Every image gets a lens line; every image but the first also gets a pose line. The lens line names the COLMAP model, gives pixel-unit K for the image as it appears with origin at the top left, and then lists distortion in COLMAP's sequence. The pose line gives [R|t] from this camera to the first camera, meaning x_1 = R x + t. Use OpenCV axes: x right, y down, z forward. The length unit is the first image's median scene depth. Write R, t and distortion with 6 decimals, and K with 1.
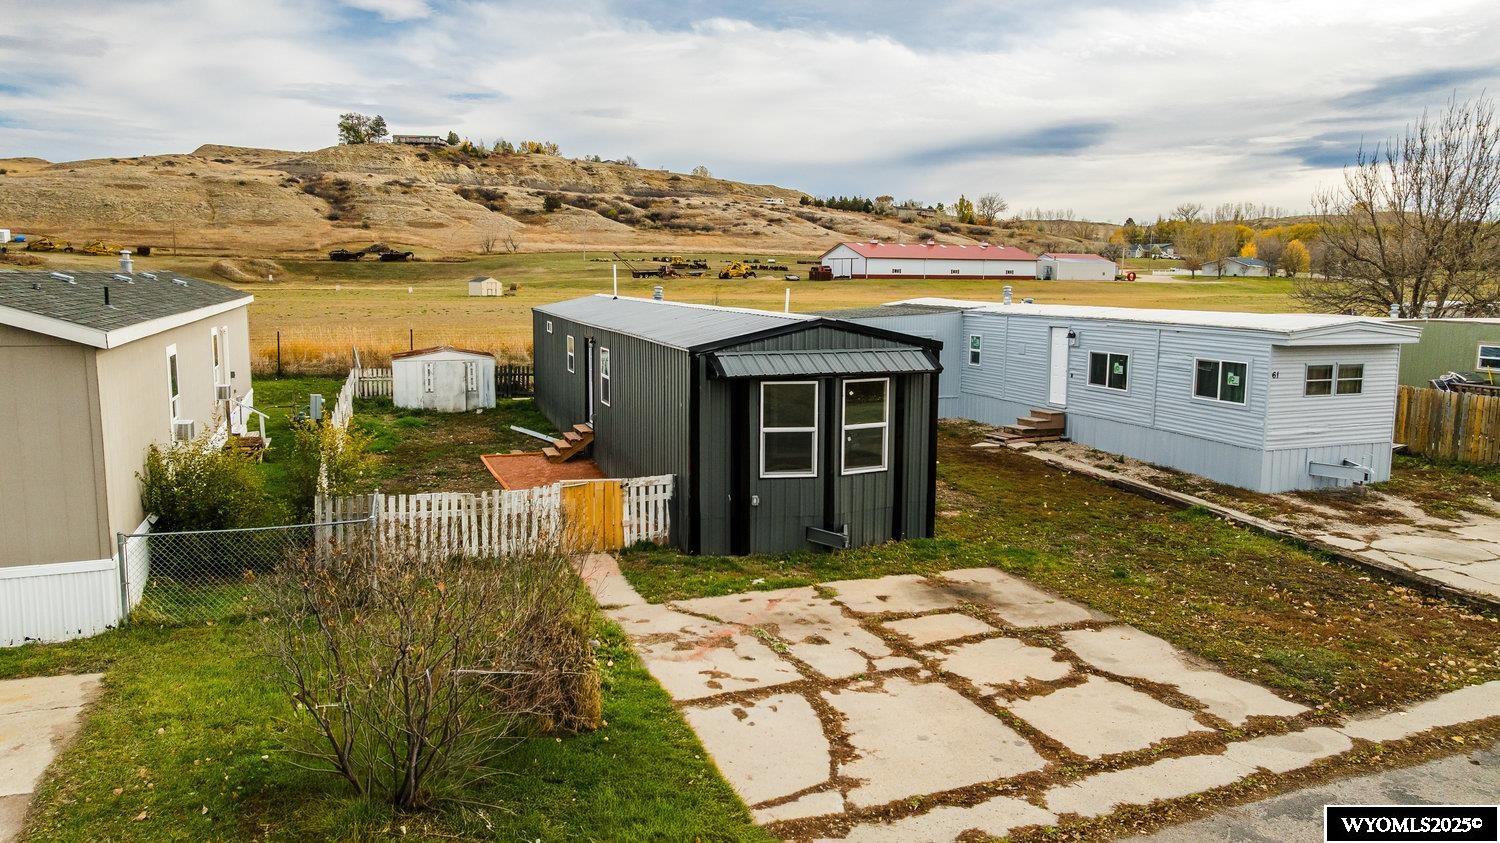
lens RADIAL K [[1050.2, 0, 747.5], [0, 1050.2, 418.7], [0, 0, 1]] dist [-0.050167, 0.054975]
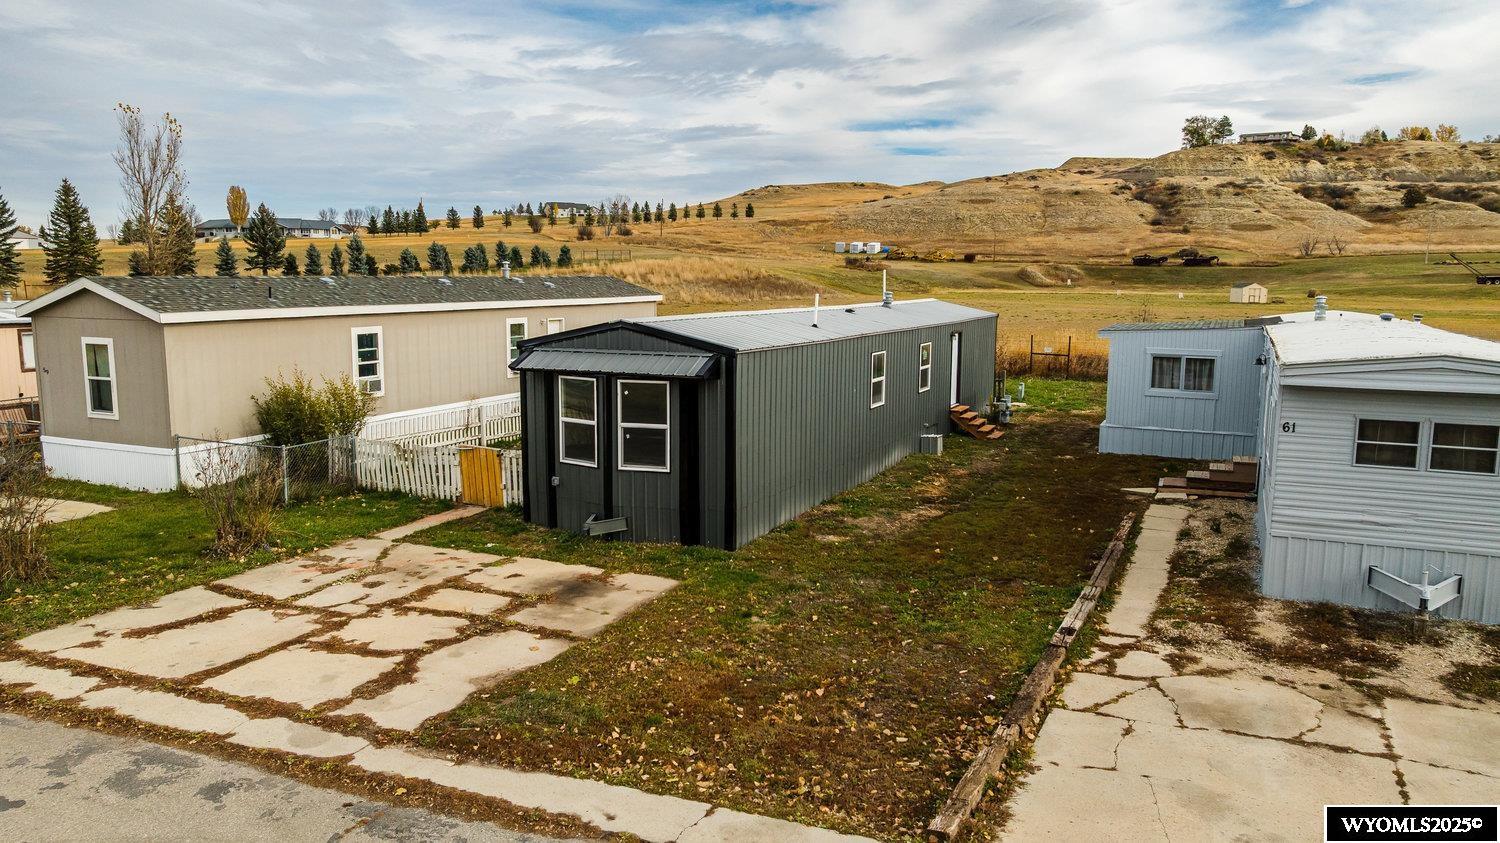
lens RADIAL K [[1050.2, 0, 747.5], [0, 1050.2, 418.7], [0, 0, 1]] dist [-0.050167, 0.054975]
pose [[0.711337, 0.091258, -0.696902, 0.715877], [-0.094494, 0.994950, 0.033835, -0.035439], [0.696470, 0.041785, 0.716368, 0.260334]]
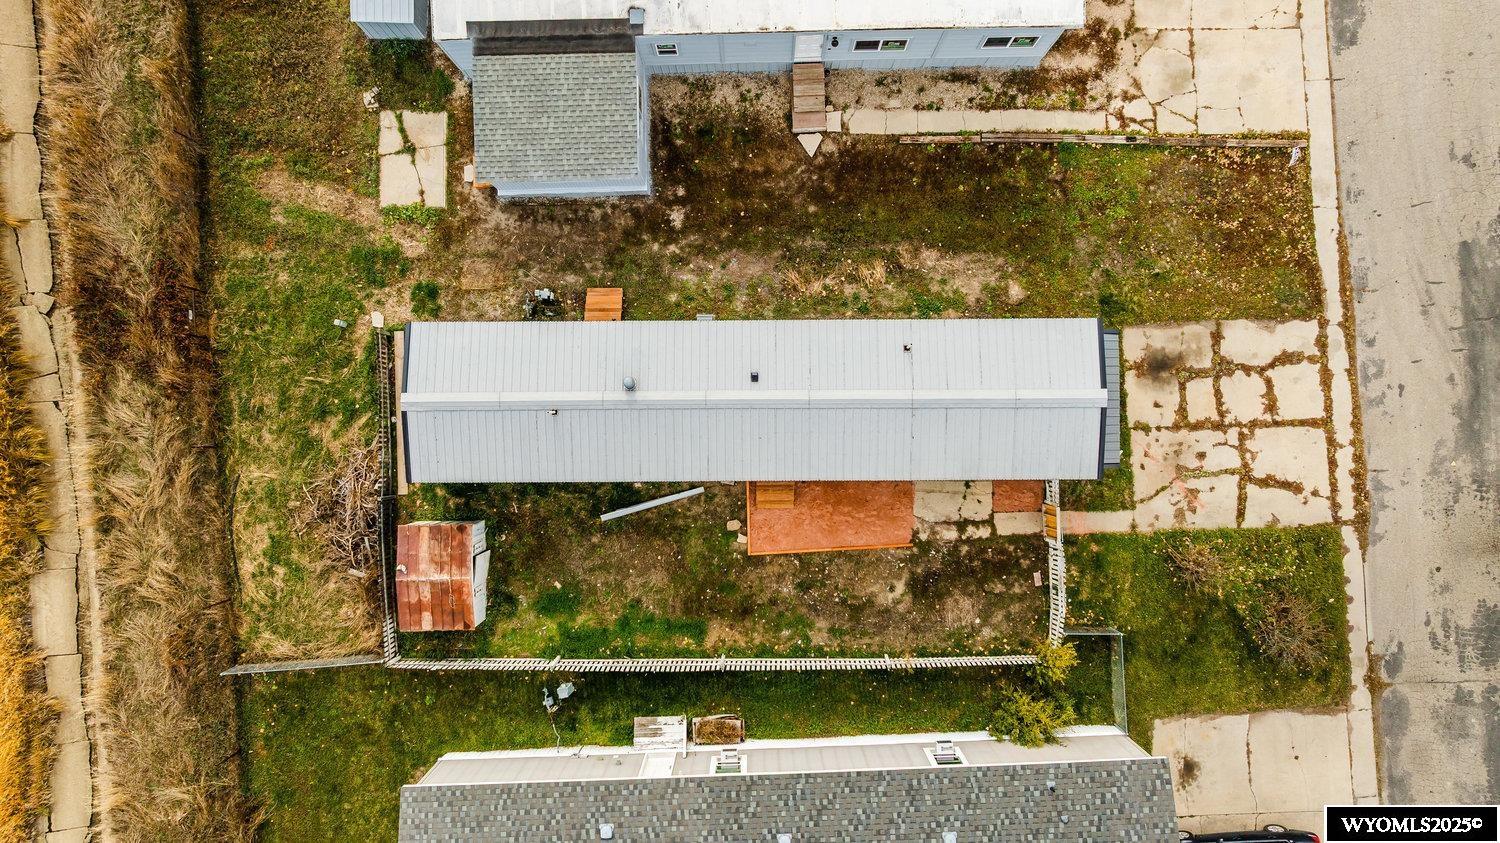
lens RADIAL K [[1050.2, 0, 747.5], [0, 1050.2, 418.7], [0, 0, 1]] dist [-0.050167, 0.054975]
pose [[0.313331, -0.949446, -0.019406, -0.083354], [0.135511, 0.024476, 0.990473, -1.429324], [-0.939926, -0.312976, 0.136329, 1.022619]]
